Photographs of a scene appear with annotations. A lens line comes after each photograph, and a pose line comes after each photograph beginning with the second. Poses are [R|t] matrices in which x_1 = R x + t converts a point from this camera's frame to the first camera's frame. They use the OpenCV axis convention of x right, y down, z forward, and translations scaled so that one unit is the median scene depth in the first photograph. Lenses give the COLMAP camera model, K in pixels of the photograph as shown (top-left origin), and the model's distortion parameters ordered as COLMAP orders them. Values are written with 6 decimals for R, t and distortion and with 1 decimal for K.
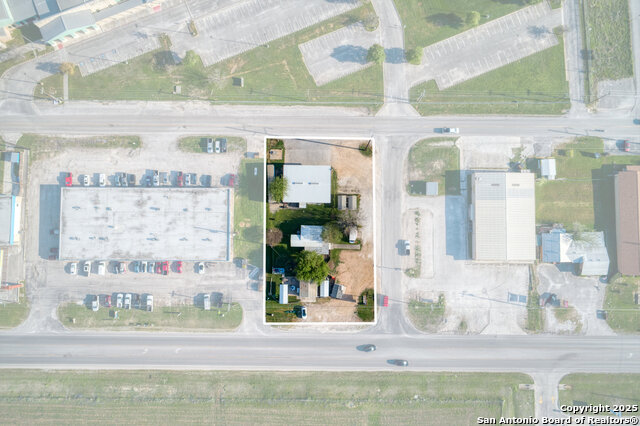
lens RADIAL K [[425.3, 0, 316.3], [0, 425.3, 226.2], [0, 0, 1]] dist [0.002949, 0.002260]
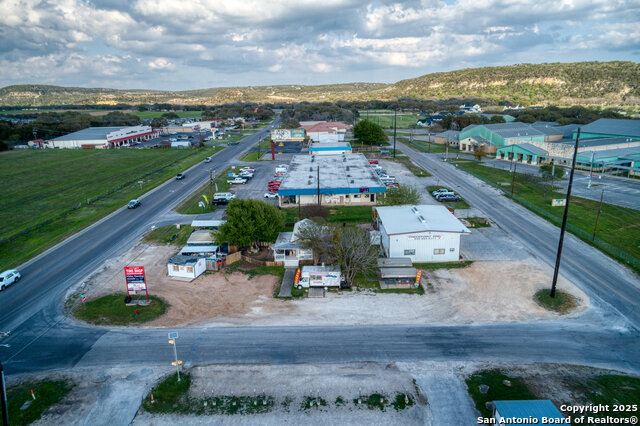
lens RADIAL K [[425.3, 0, 316.3], [0, 425.3, 226.2], [0, 0, 1]] dist [0.002949, 0.002260]
pose [[-0.005169, 0.300748, -0.953690, 0.442206], [-0.998598, 0.048683, 0.020765, 0.009781], [0.052673, 0.952460, 0.300074, 0.829717]]
